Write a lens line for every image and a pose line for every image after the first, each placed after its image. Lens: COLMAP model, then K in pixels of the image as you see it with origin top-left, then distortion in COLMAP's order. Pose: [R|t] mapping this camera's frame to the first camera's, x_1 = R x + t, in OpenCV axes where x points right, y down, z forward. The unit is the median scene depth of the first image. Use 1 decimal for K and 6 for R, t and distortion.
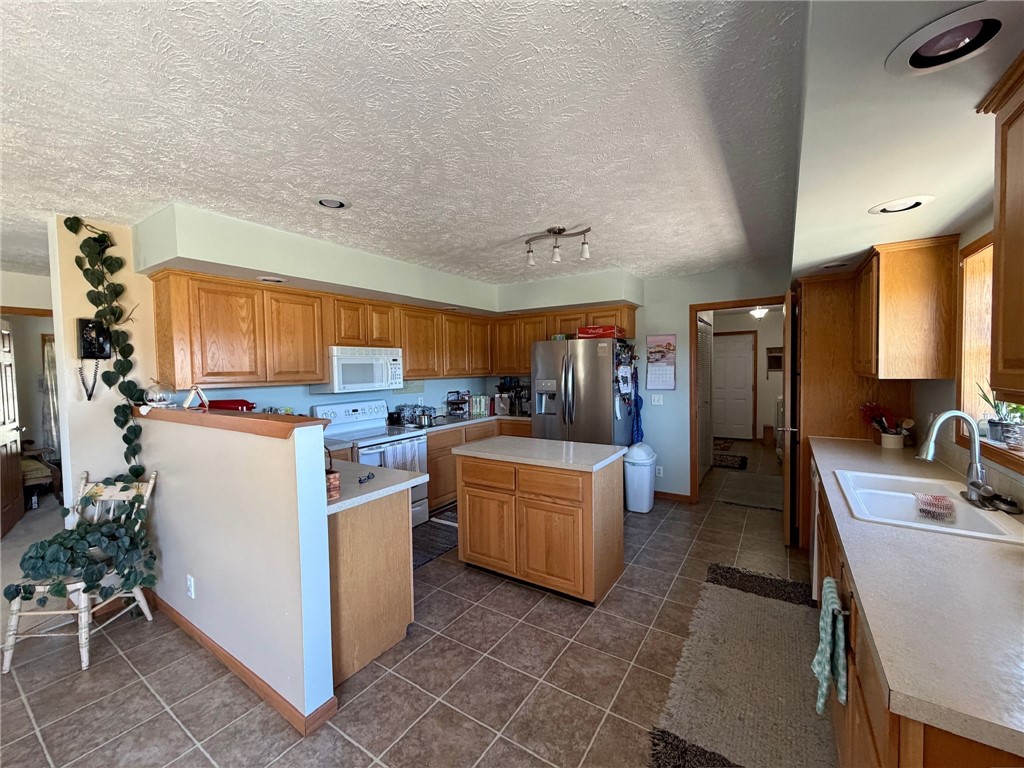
lens RADIAL K [[407.0, 0, 514.8], [0, 407.0, 382.5], [0, 0, 1]] dist [0.000315, -0.000143]
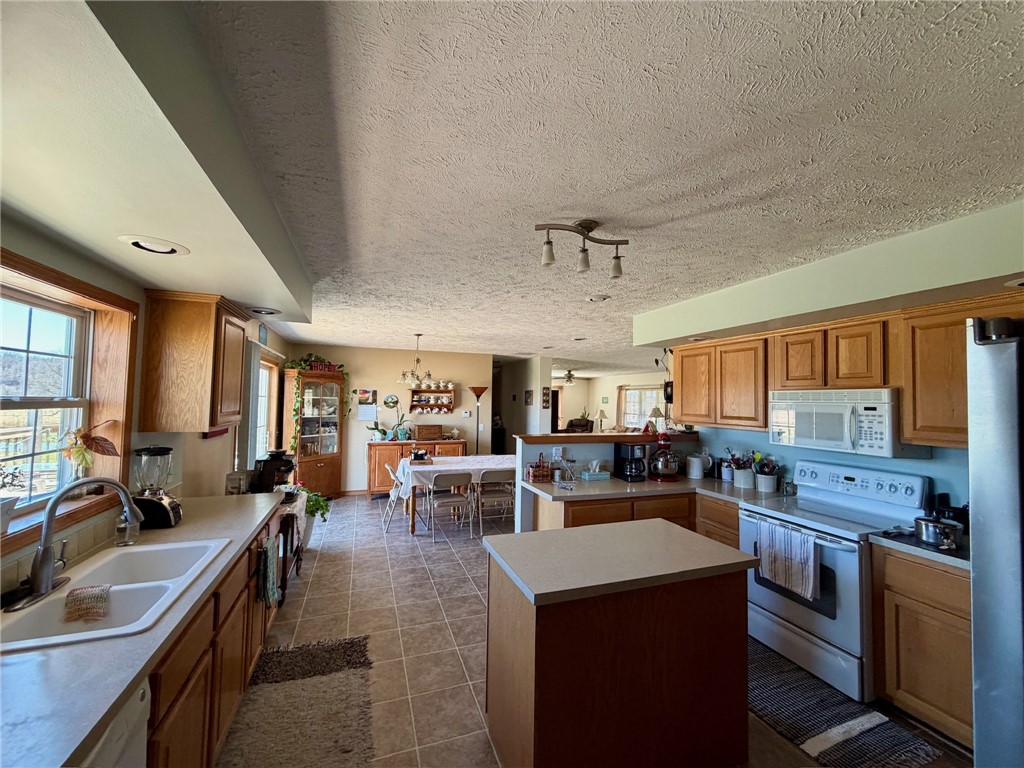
lens RADIAL K [[407.0, 0, 514.8], [0, 407.0, 382.5], [0, 0, 1]] dist [0.000315, -0.000143]
pose [[-0.588840, -0.026305, -0.807821, 0.698510], [-0.039052, 0.999229, -0.004073, -0.096484], [0.807306, 0.029149, -0.589413, 1.264204]]
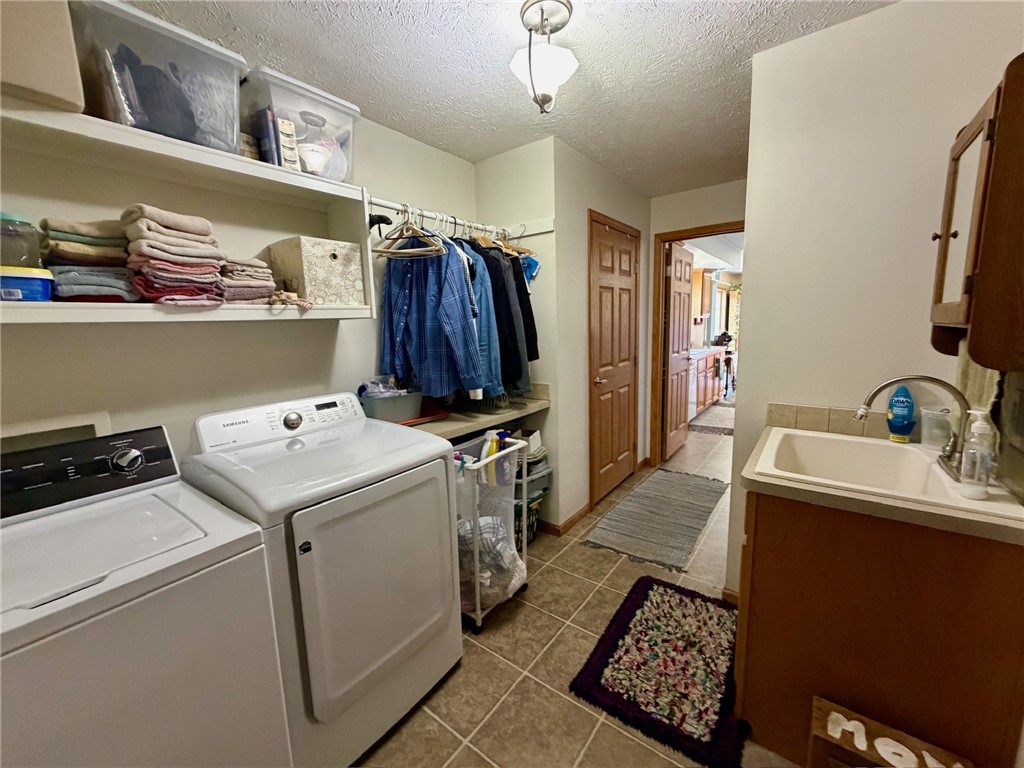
lens RADIAL K [[407.0, 0, 514.8], [0, 407.0, 382.5], [0, 0, 1]] dist [0.000315, -0.000143]
pose [[-0.998223, 0.013017, 0.058157, 1.149745], [0.024915, 0.977635, 0.208829, -0.131119], [-0.054138, 0.209907, -0.976221, 2.281416]]
